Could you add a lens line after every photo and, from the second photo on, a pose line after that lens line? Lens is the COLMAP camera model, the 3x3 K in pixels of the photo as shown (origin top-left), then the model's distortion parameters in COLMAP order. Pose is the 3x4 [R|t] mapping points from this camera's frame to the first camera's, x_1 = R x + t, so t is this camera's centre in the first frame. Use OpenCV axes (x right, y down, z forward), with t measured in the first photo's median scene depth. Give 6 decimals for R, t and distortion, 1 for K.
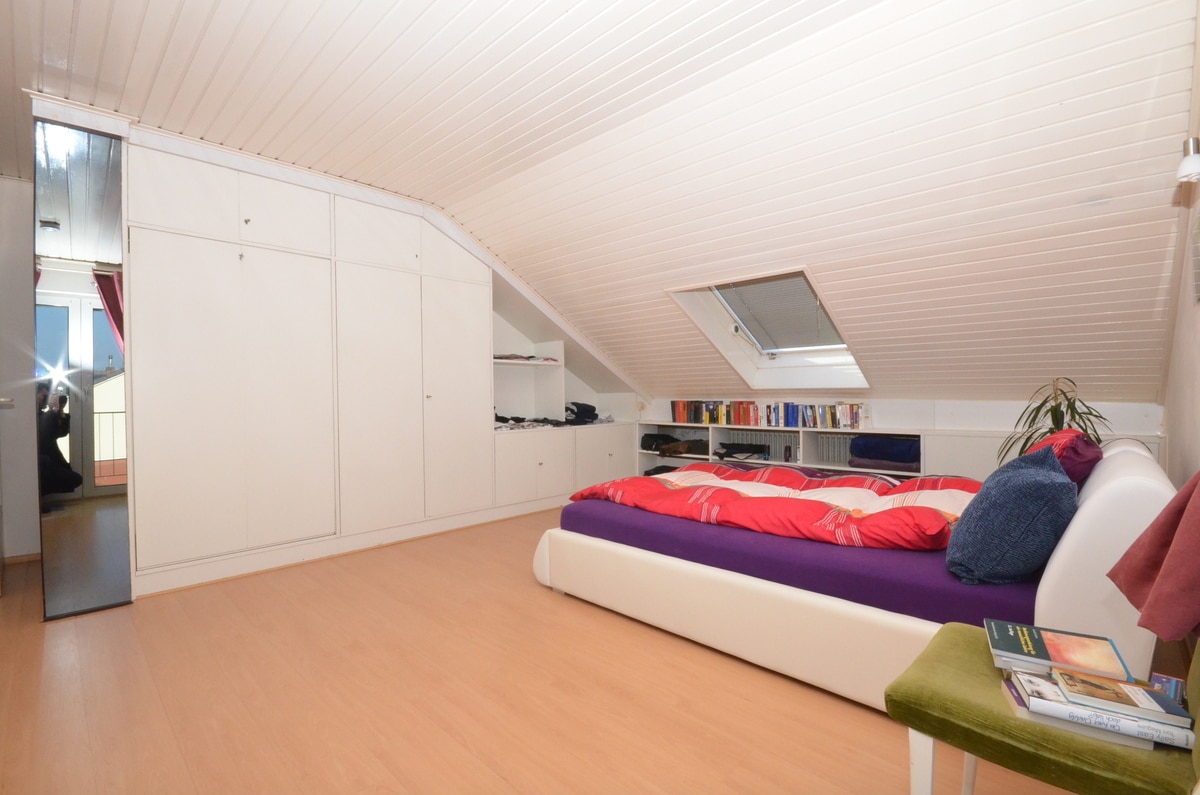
lens RADIAL K [[526.3, 0, 600.0], [0, 526.3, 397.5], [0, 0, 1]] dist [0.000056, 0.000004]
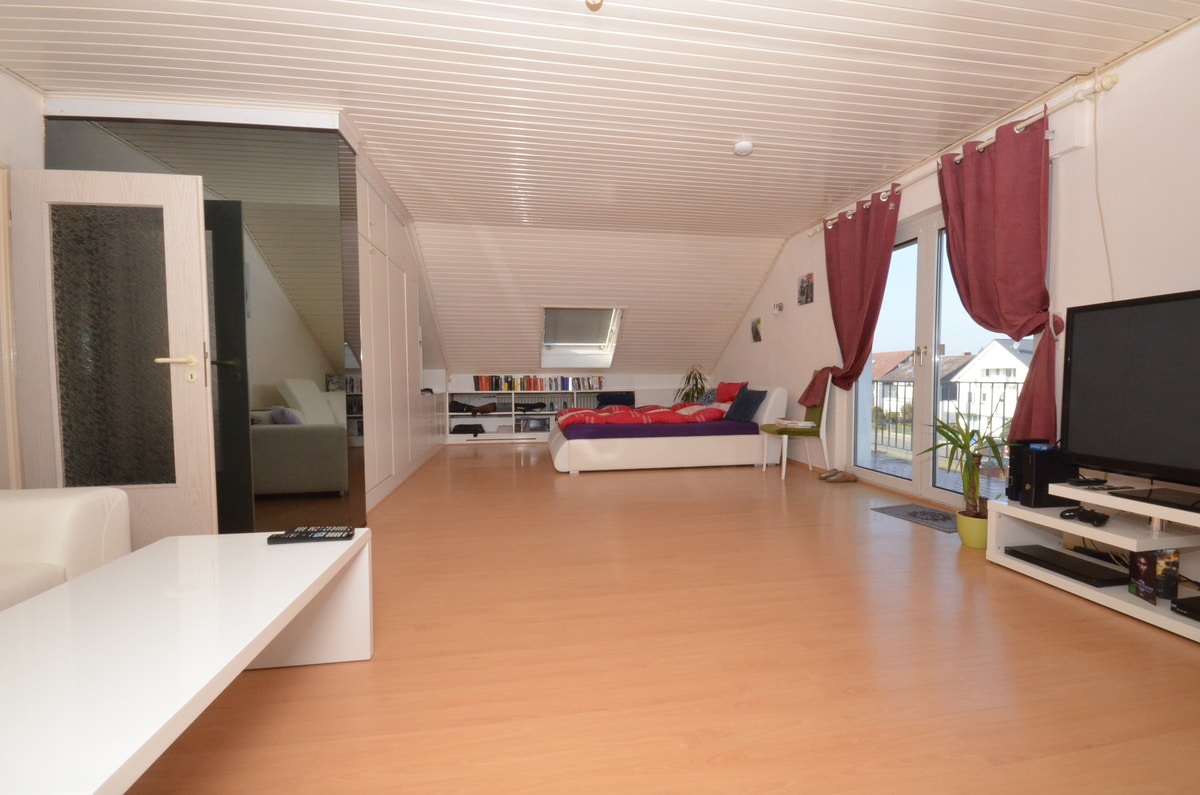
lens RADIAL K [[526.3, 0, 600.0], [0, 526.3, 397.5], [0, 0, 1]] dist [0.000056, 0.000004]
pose [[0.594866, -0.036280, 0.803006, -0.913329], [-0.000010, 0.998981, 0.045141, 0.001690], [-0.803825, -0.026861, 0.594259, -0.106379]]
